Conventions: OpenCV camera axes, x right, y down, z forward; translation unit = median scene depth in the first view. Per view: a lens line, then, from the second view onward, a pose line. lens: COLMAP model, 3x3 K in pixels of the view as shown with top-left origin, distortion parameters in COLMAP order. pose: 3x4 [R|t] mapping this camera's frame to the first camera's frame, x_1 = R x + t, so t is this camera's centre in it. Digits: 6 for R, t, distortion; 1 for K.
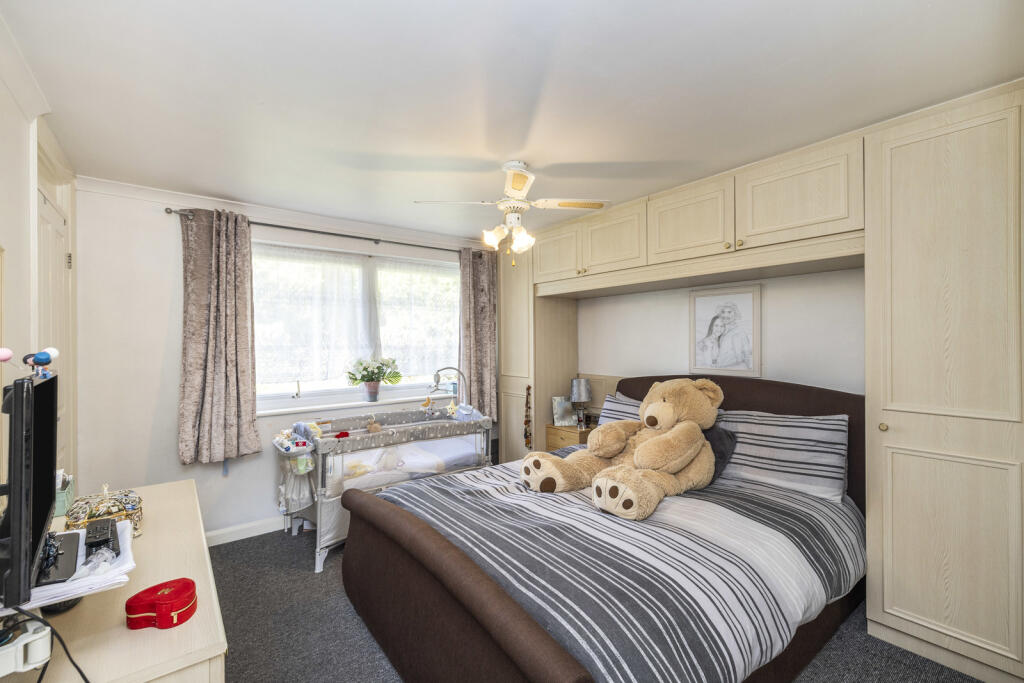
lens RADIAL K [[434.7, 0, 496.8], [0, 434.7, 341.0], [0, 0, 1]] dist [-0.000834, 0.000139]
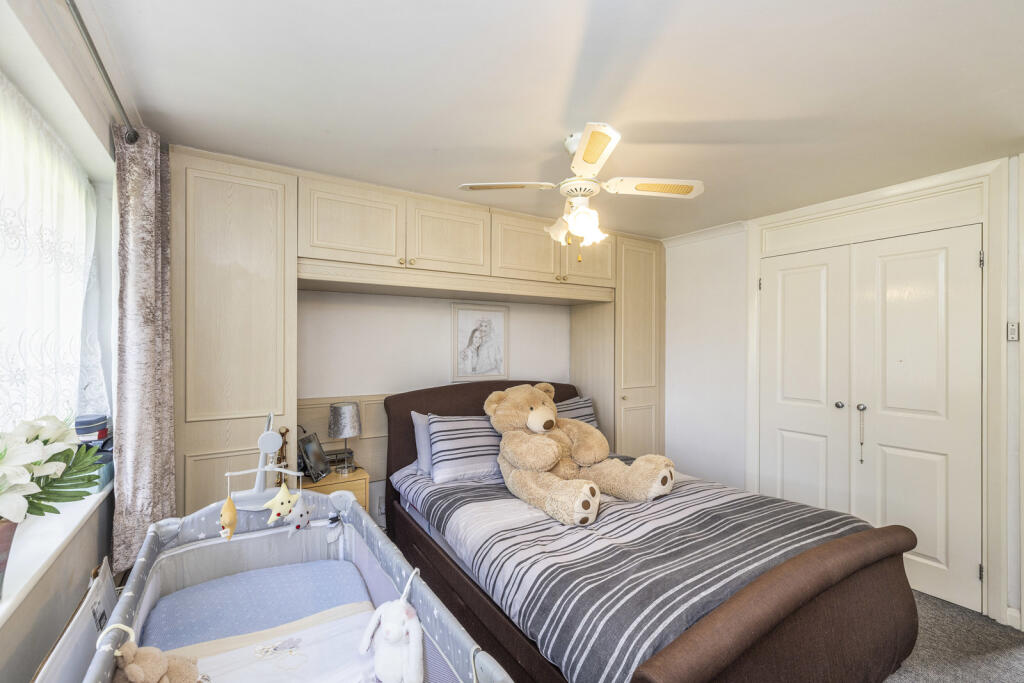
lens RADIAL K [[434.7, 0, 496.8], [0, 434.7, 341.0], [0, 0, 1]] dist [-0.000834, 0.000139]
pose [[0.083465, 0.018435, 0.996340, -0.649634], [-0.003777, 0.999828, -0.018183, -0.005792], [-0.996504, -0.002245, 0.083520, 0.895173]]
